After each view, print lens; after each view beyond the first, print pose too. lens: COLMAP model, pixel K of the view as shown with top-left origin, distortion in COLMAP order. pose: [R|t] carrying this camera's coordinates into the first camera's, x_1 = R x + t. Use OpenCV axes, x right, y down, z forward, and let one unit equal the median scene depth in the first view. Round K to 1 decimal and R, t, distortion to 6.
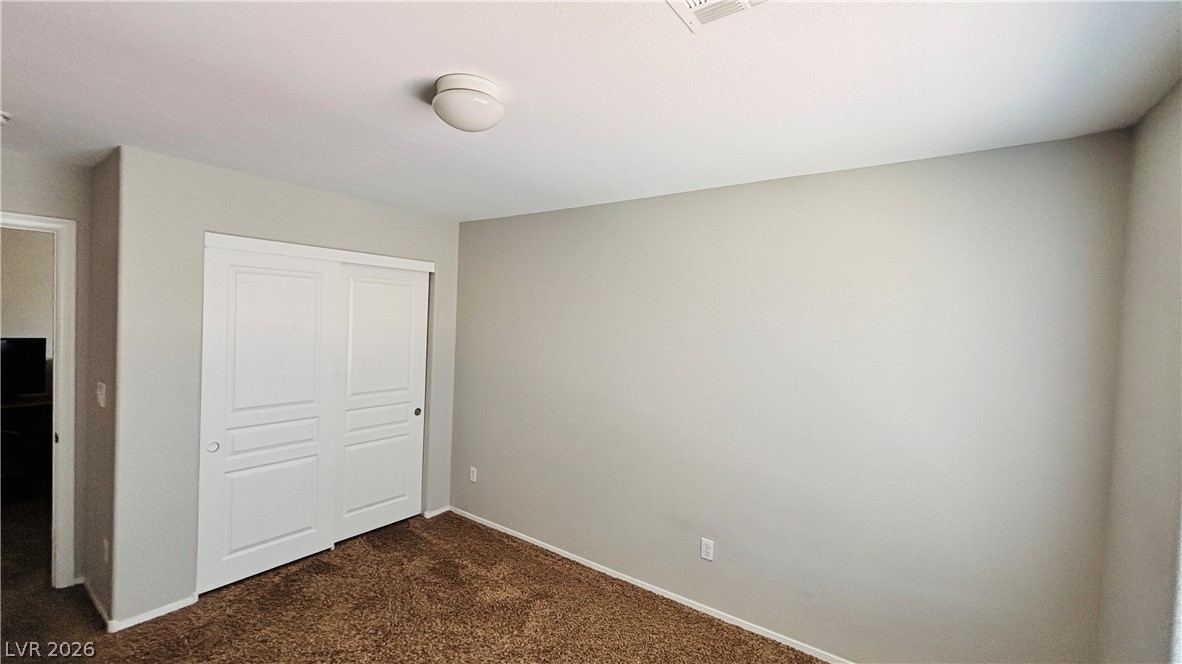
lens RADIAL K [[474.7, 0, 591.0], [0, 474.7, 332.0], [0, 0, 1]] dist [-0.000802, -0.000101]
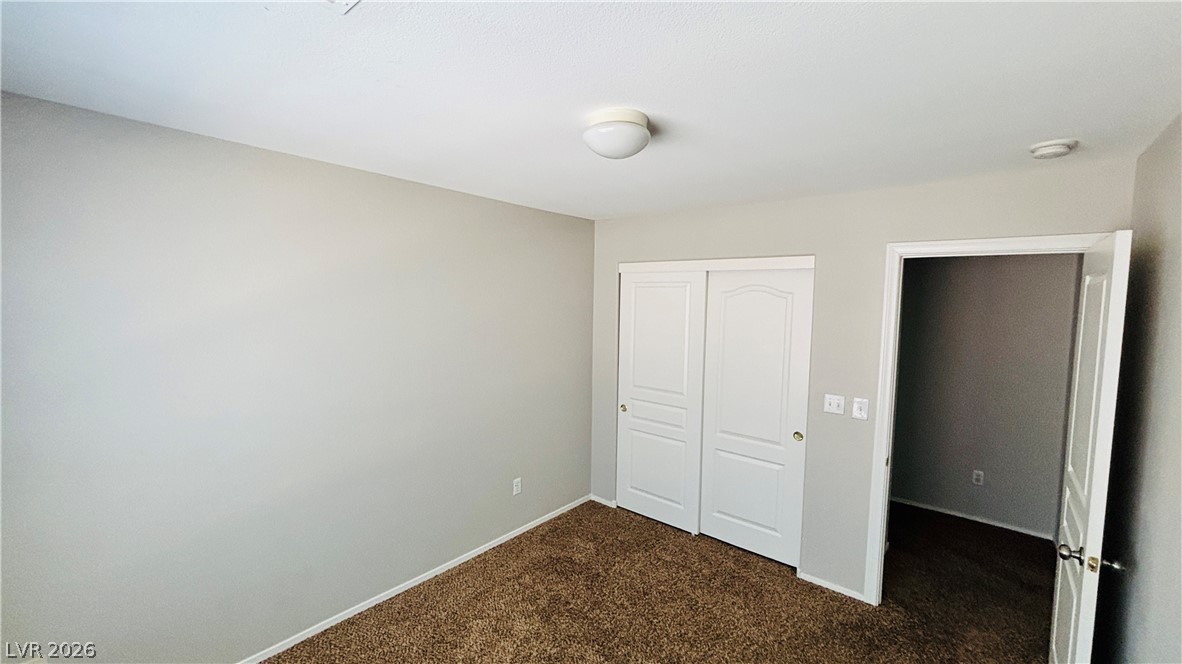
lens RADIAL K [[474.7, 0, 591.0], [0, 474.7, 332.0], [0, 0, 1]] dist [-0.000802, -0.000101]
pose [[-0.076346, 0.024988, -0.996768, 0.573131], [-0.052243, 0.998212, 0.029026, -0.023366], [0.995712, 0.054290, -0.074904, 0.869940]]
